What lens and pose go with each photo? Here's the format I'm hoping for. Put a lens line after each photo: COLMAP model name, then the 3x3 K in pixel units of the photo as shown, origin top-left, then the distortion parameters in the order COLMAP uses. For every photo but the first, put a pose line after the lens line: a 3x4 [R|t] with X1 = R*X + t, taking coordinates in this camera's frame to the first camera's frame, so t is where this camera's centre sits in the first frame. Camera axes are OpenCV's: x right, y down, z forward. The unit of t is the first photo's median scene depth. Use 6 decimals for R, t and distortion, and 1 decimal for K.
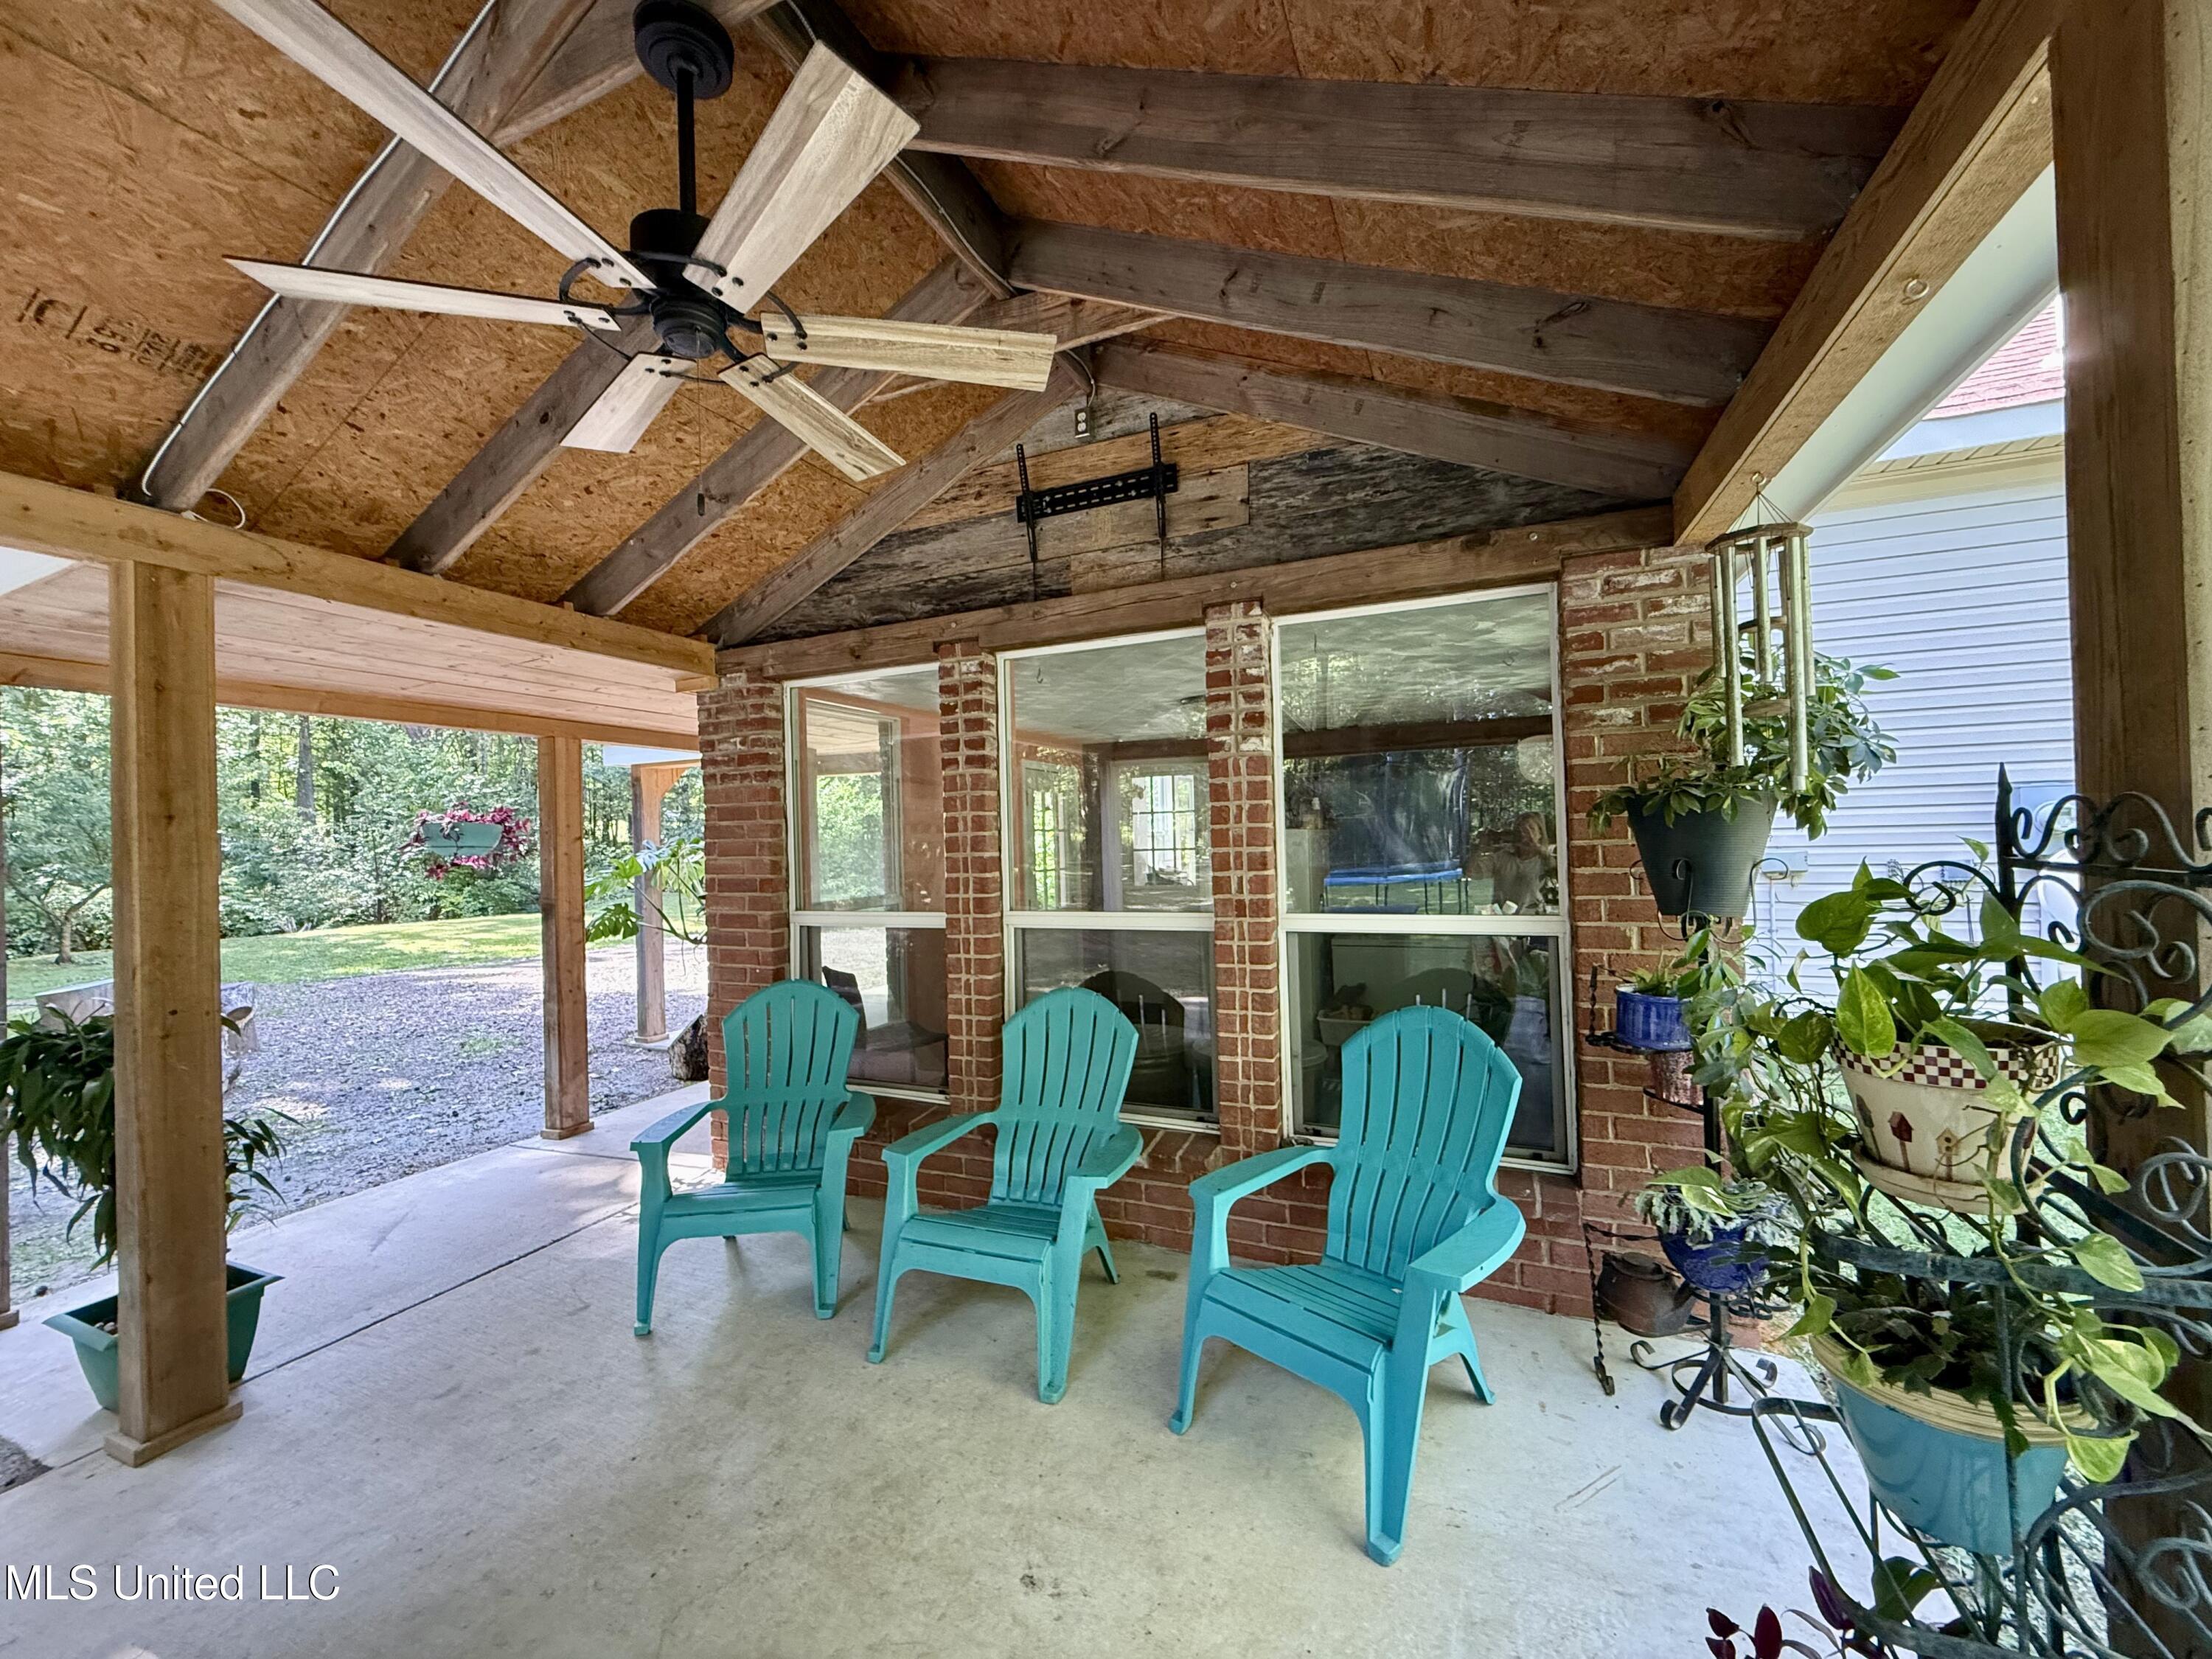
lens RADIAL K [[882.3, 0, 1099.0], [0, 882.3, 829.8], [0, 0, 1]] dist [-0.001586, 0.000950]
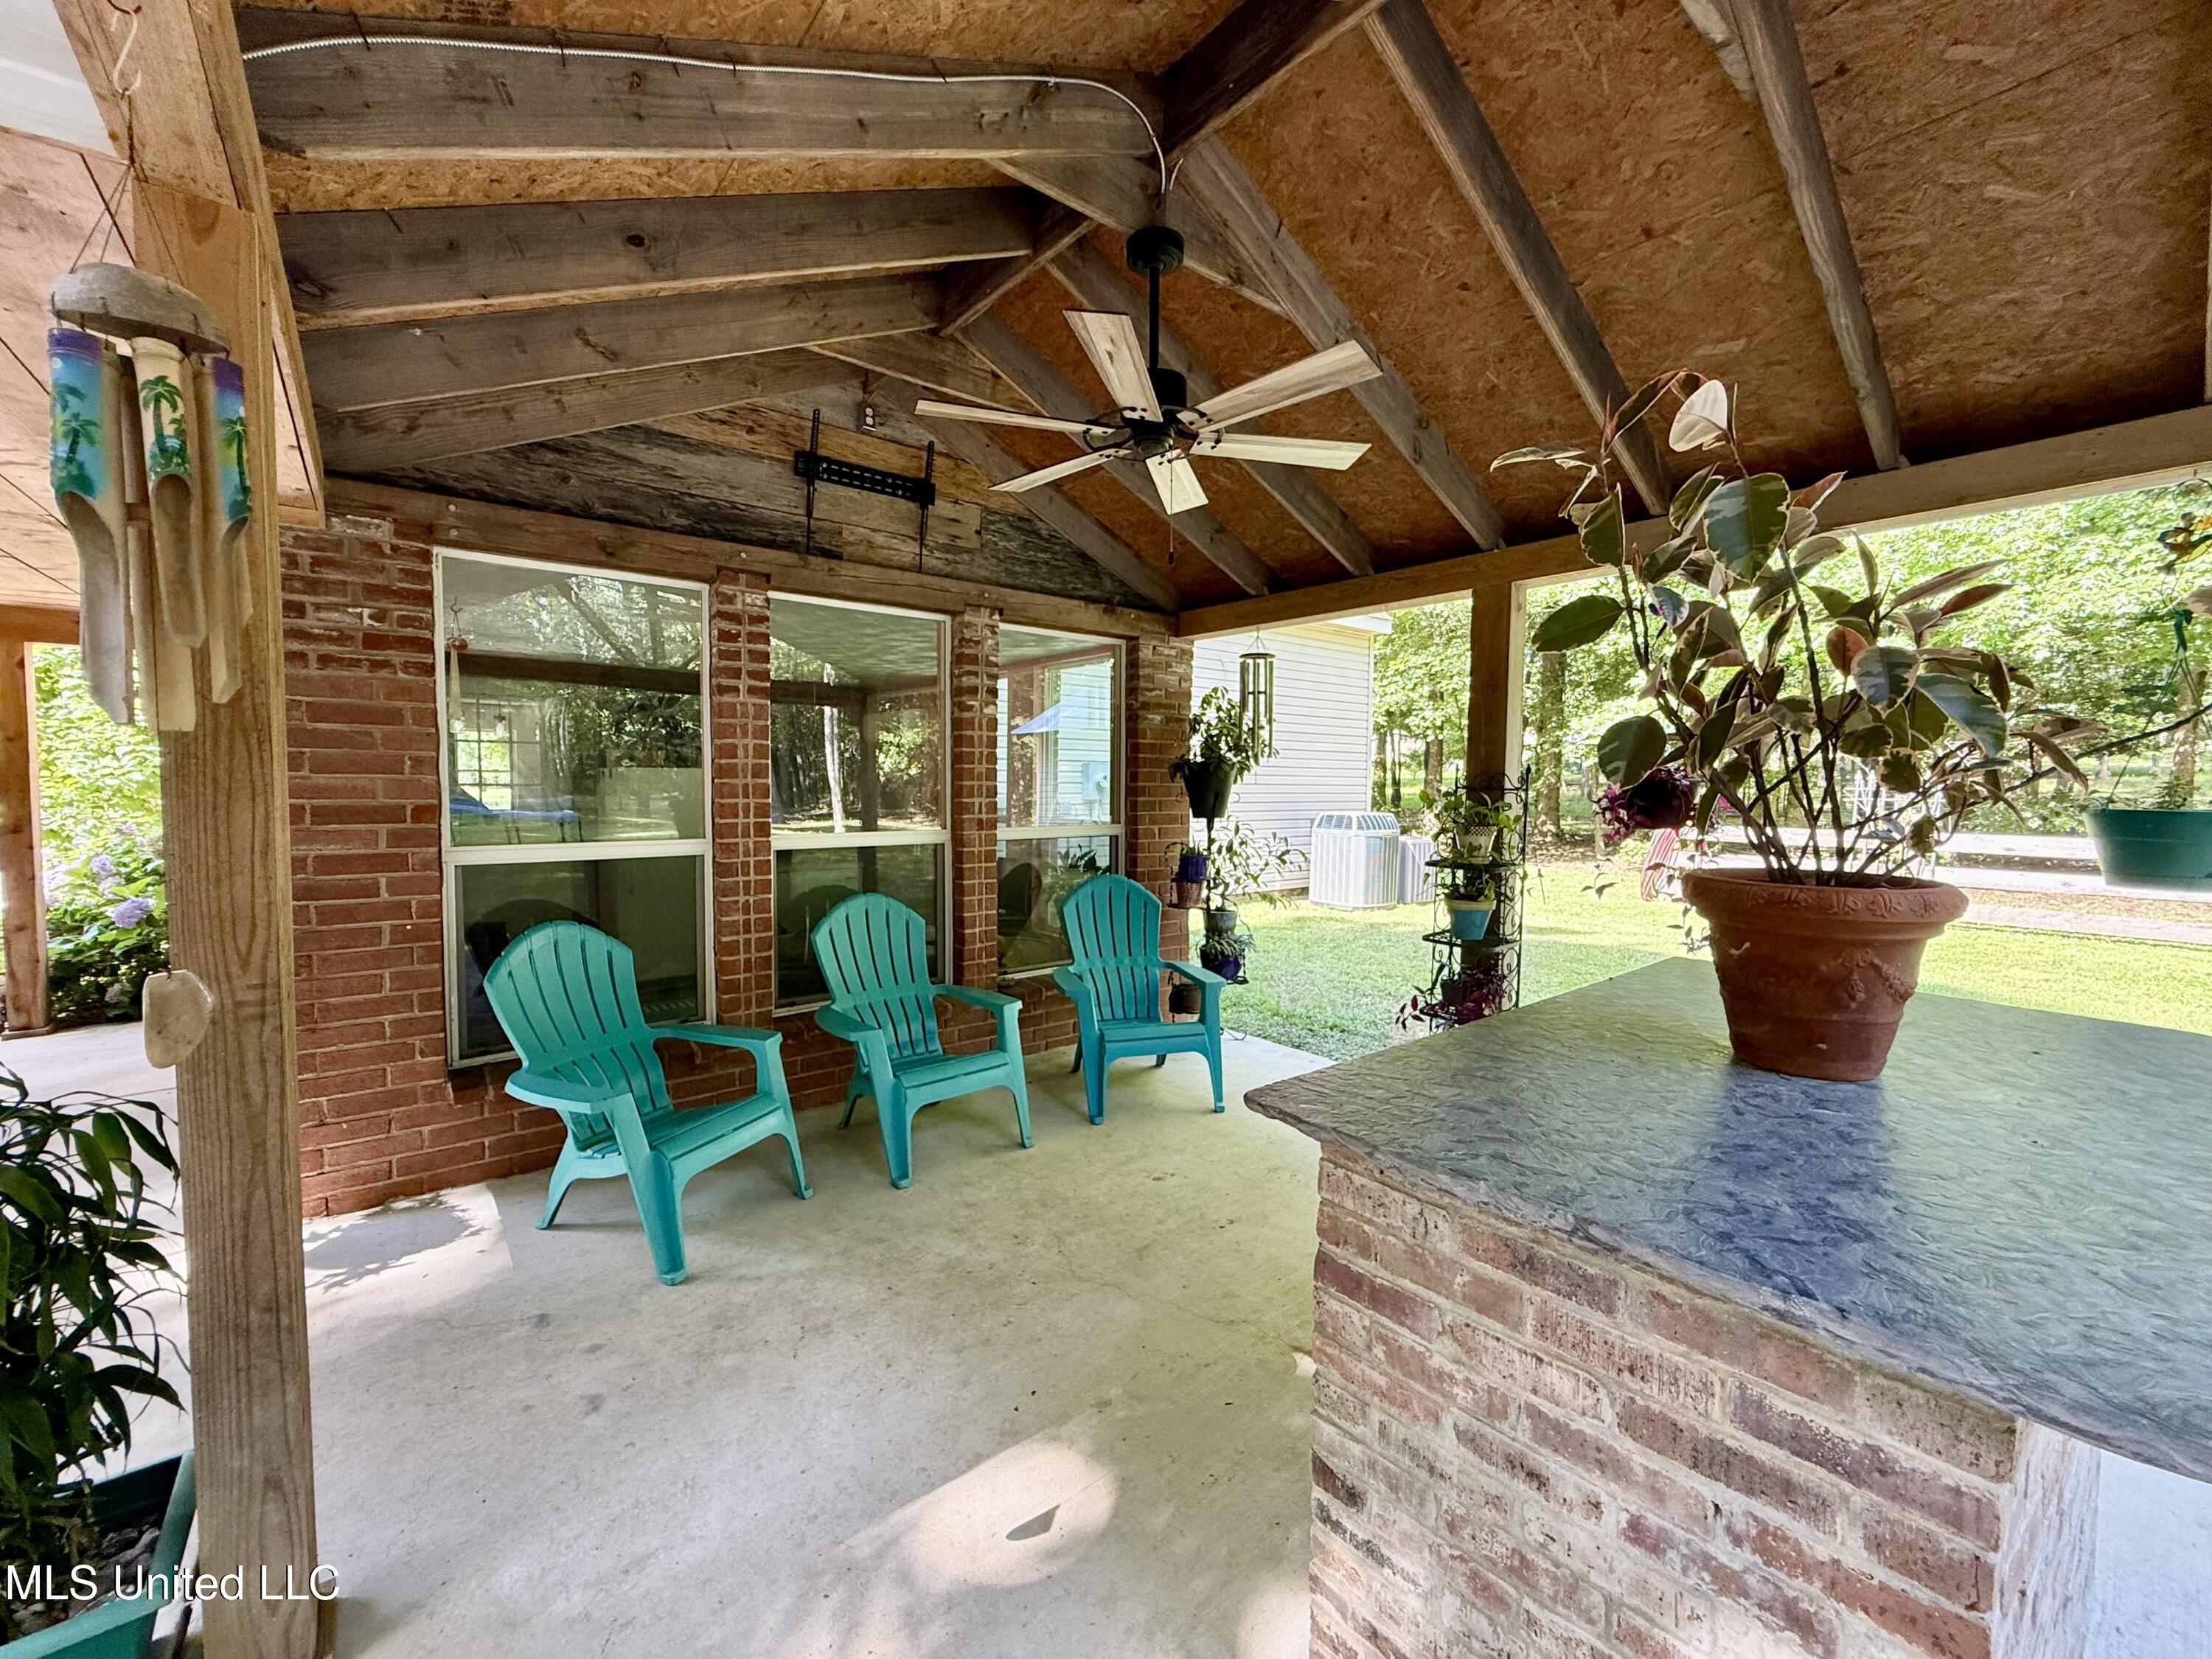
lens RADIAL K [[882.3, 0, 1099.0], [0, 882.3, 829.8], [0, 0, 1]] dist [-0.001586, 0.000950]
pose [[0.463502, -0.017380, 0.885925, -0.900804], [-0.031440, 0.998856, 0.036044, 0.035954], [-0.885538, -0.044559, 0.462425, 0.153775]]
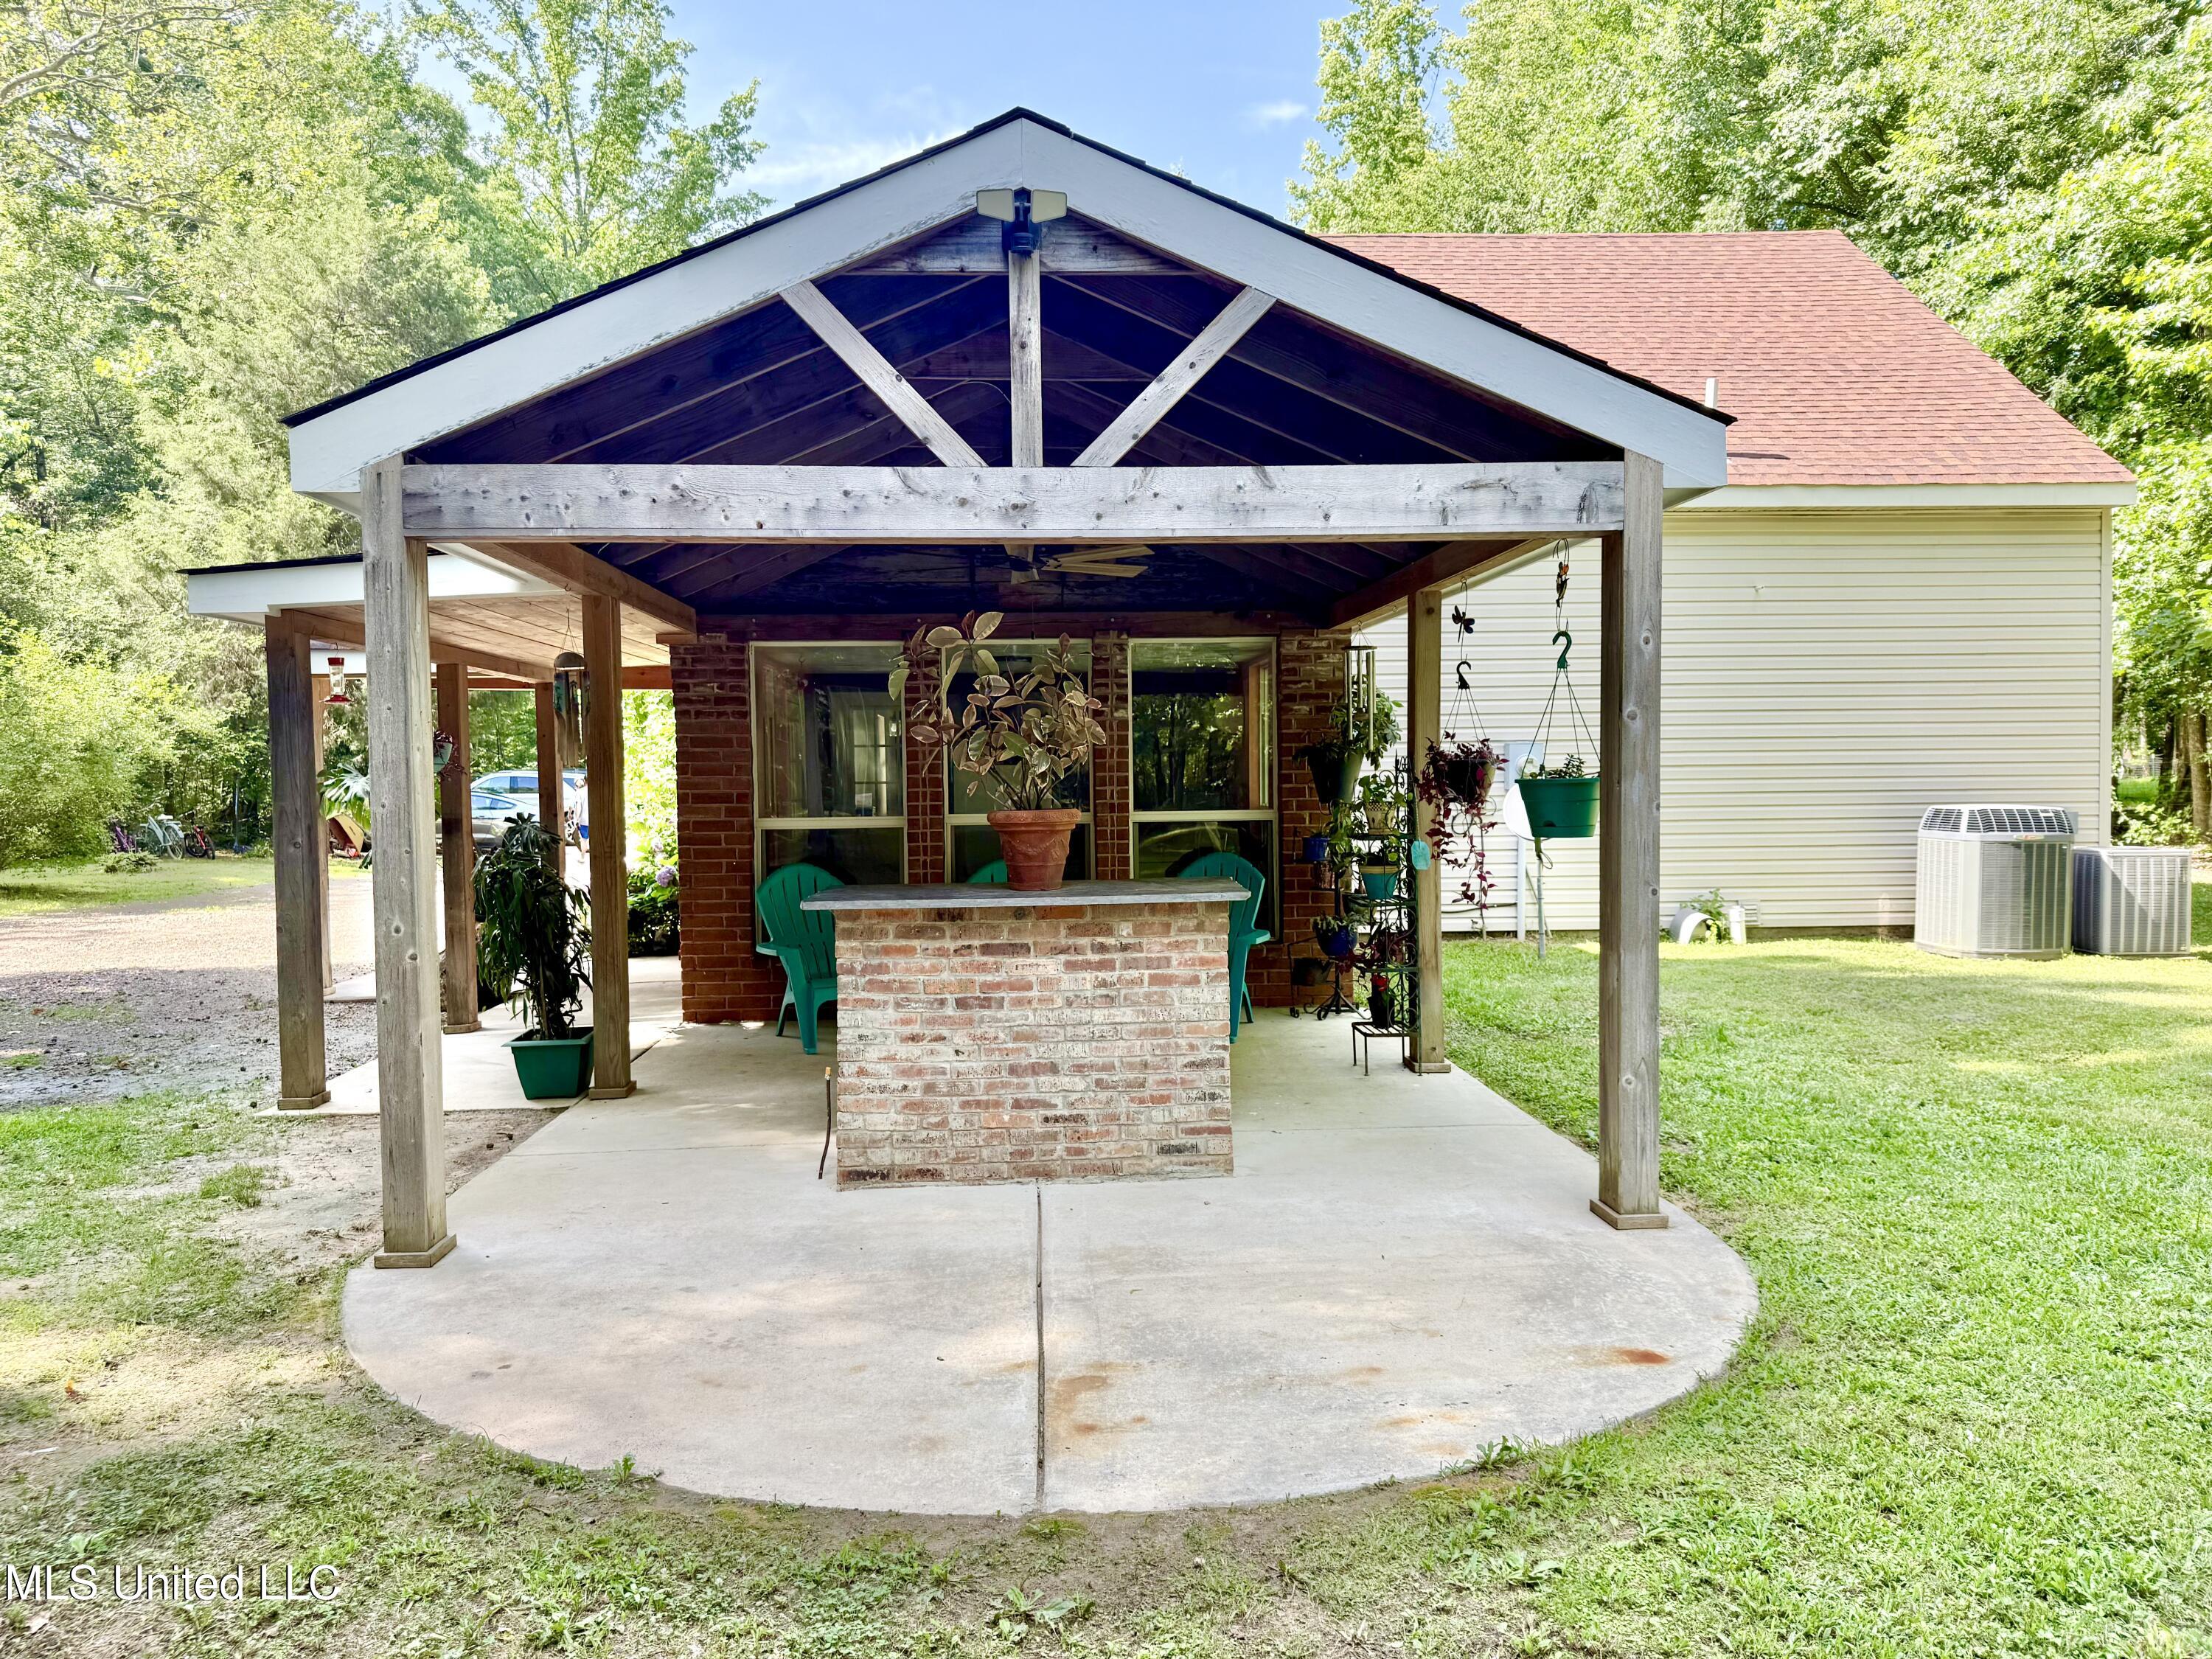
lens RADIAL K [[1536.3, 0, 1106.0], [0, 1536.3, 829.5], [0, 0, 1]] dist [0.125389, -0.000131]
pose [[0.891265, -0.000922, 0.453482, -1.081558], [-0.017133, 0.999216, 0.035704, 0.021179], [-0.453159, -0.039591, 0.890550, -1.492579]]
